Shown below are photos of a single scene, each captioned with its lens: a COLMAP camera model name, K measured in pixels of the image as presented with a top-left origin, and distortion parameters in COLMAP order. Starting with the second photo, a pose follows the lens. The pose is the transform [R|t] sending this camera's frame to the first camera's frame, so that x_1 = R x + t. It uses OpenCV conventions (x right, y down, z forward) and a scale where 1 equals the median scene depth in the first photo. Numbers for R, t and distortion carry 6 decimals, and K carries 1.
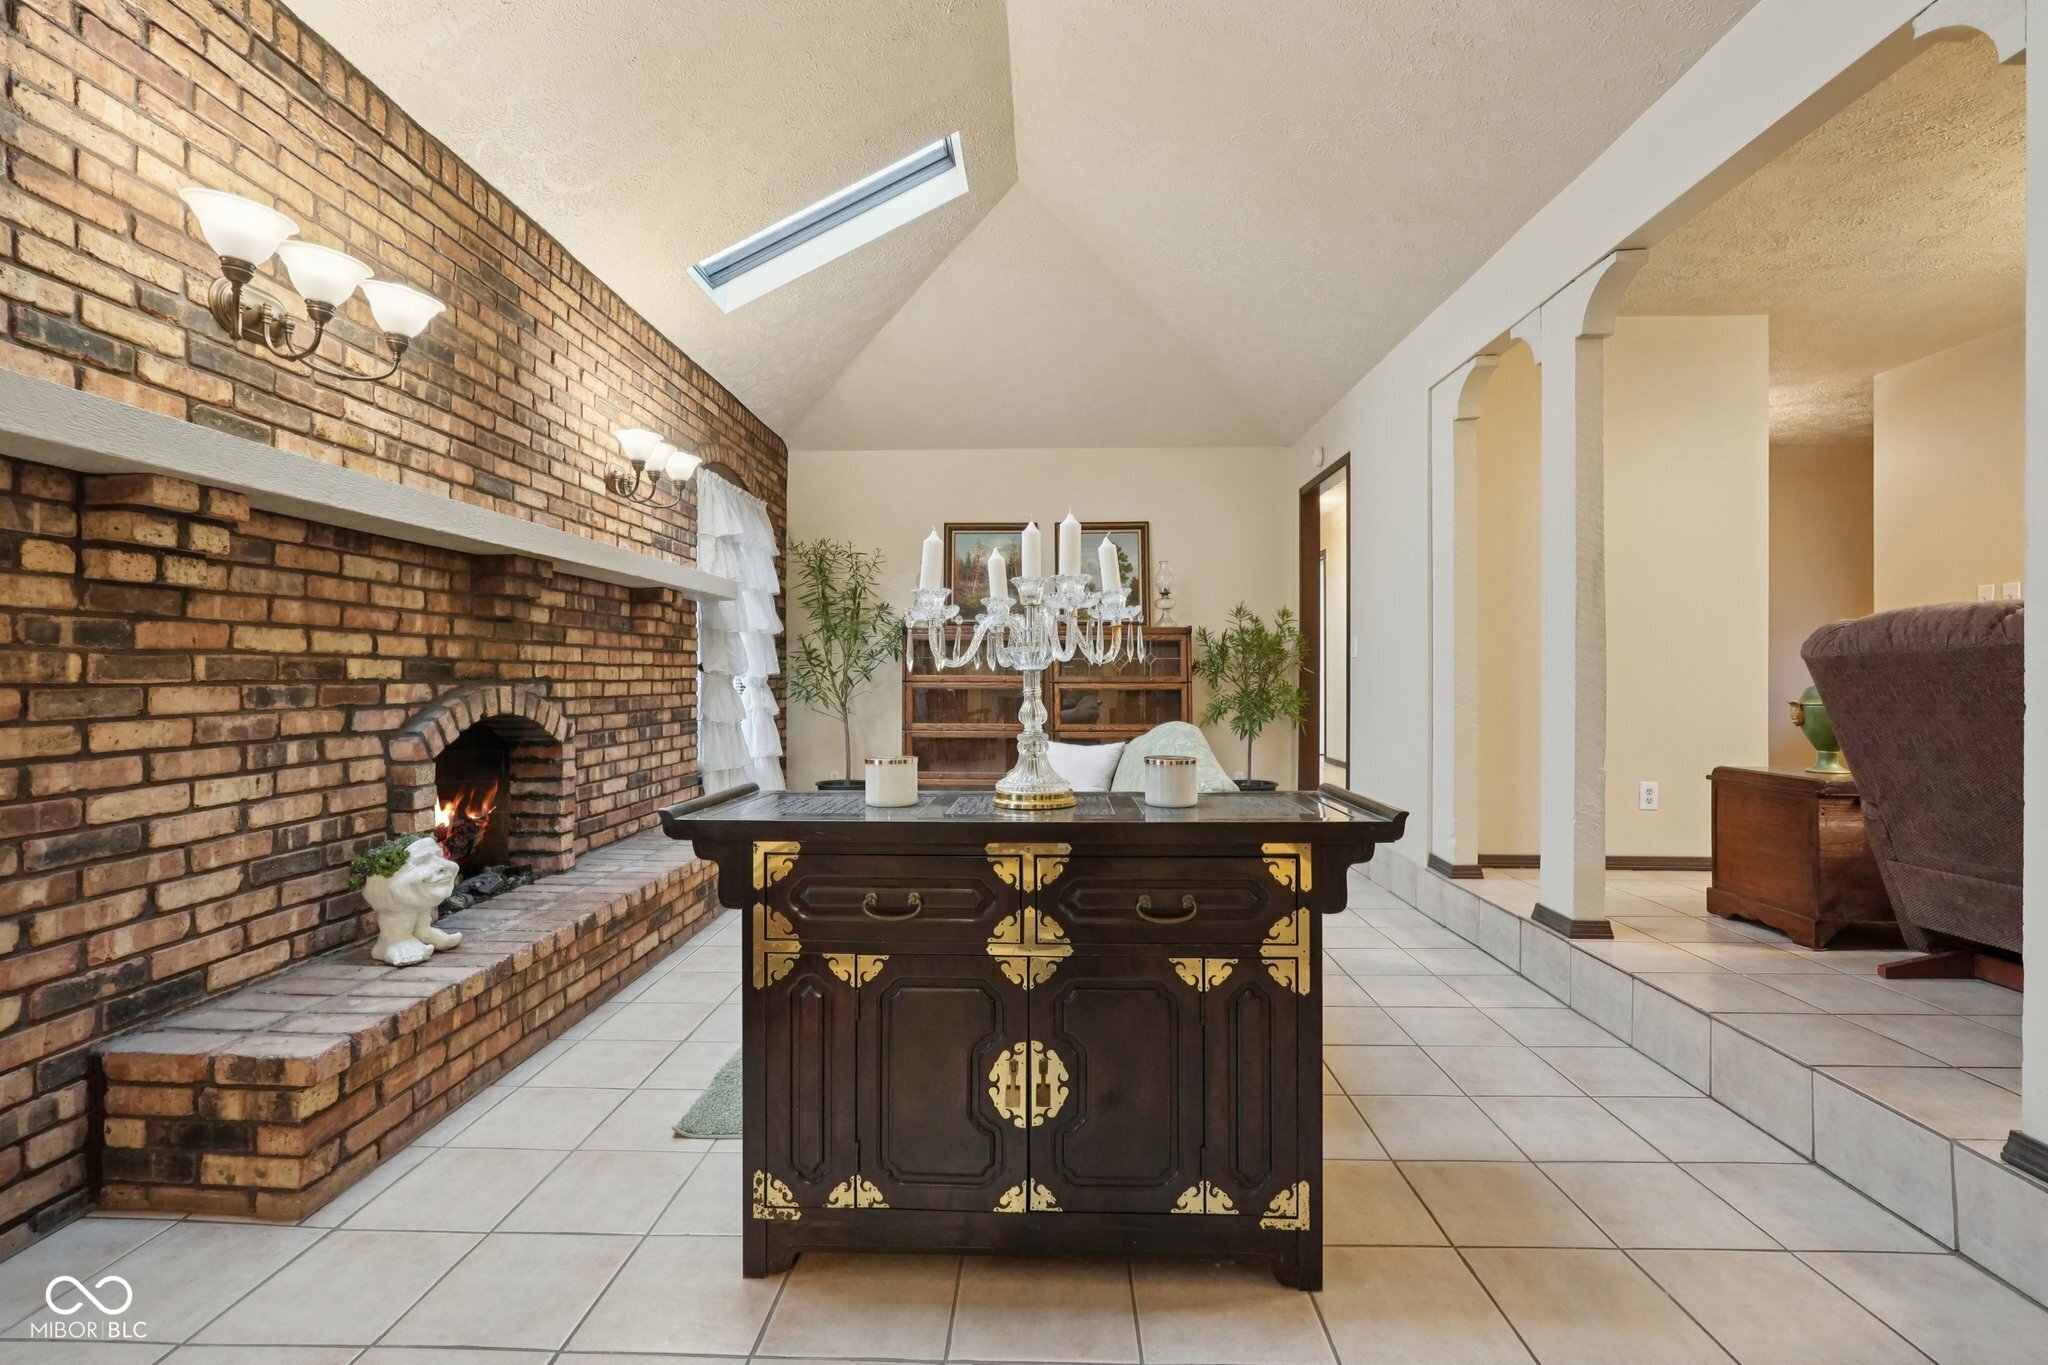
lens RADIAL K [[896.2, 0, 1022.2], [0, 896.2, 680.7], [0, 0, 1]] dist [-0.020151, 0.008744]
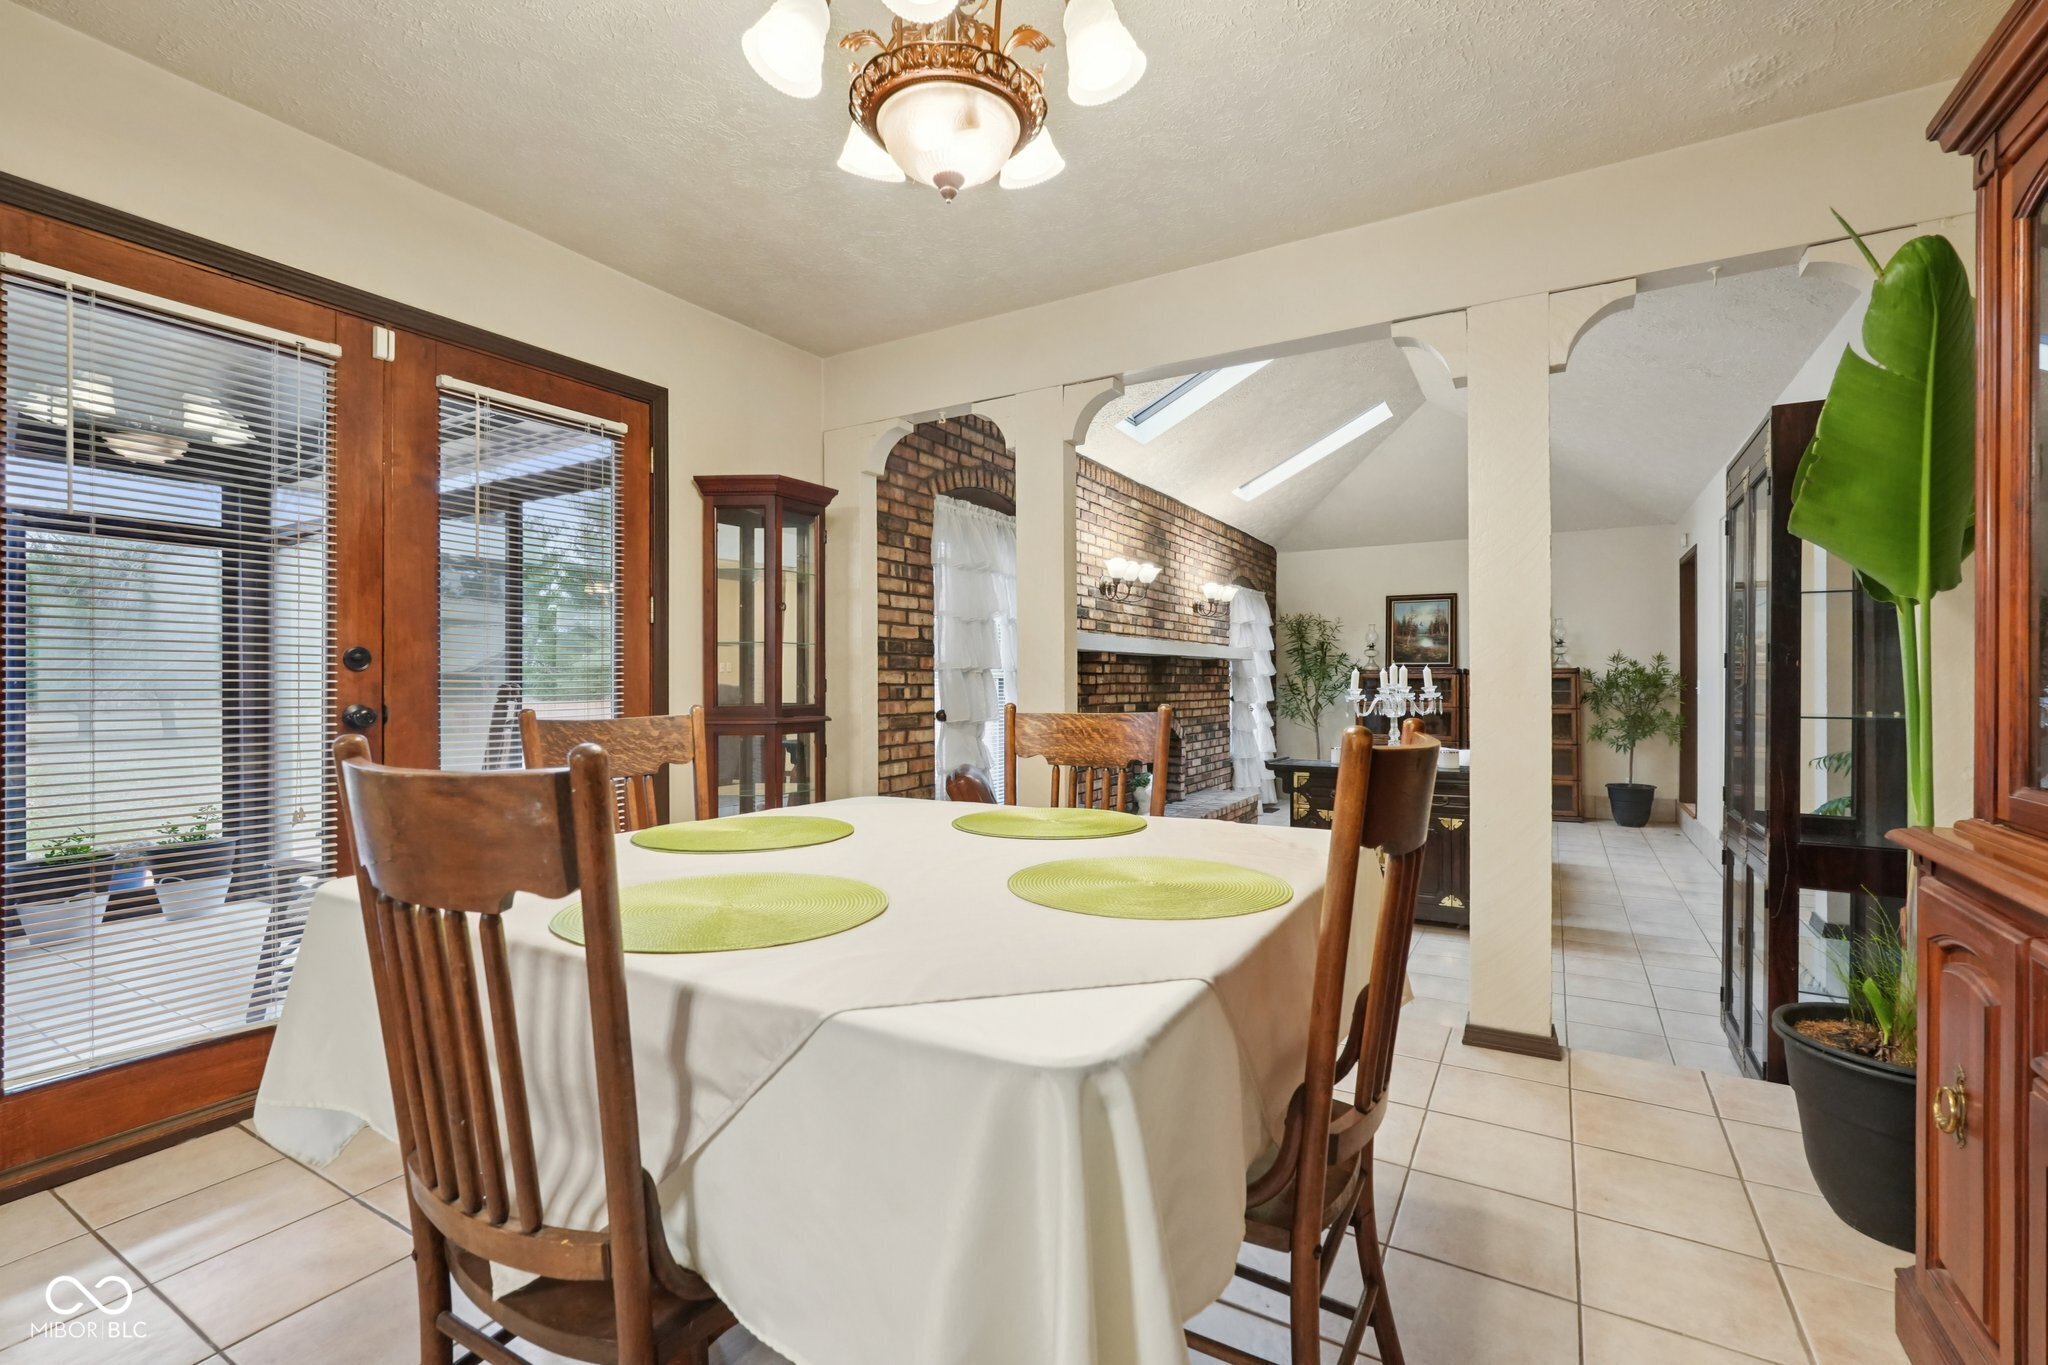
lens RADIAL K [[896.2, 0, 1022.2], [0, 896.2, 680.7], [0, 0, 1]] dist [-0.020151, 0.008744]
pose [[0.875919, -0.001851, -0.482455, 0.191070], [-0.001231, 0.999981, -0.006071, -0.060452], [0.482457, 0.005911, 0.875900, -1.117413]]
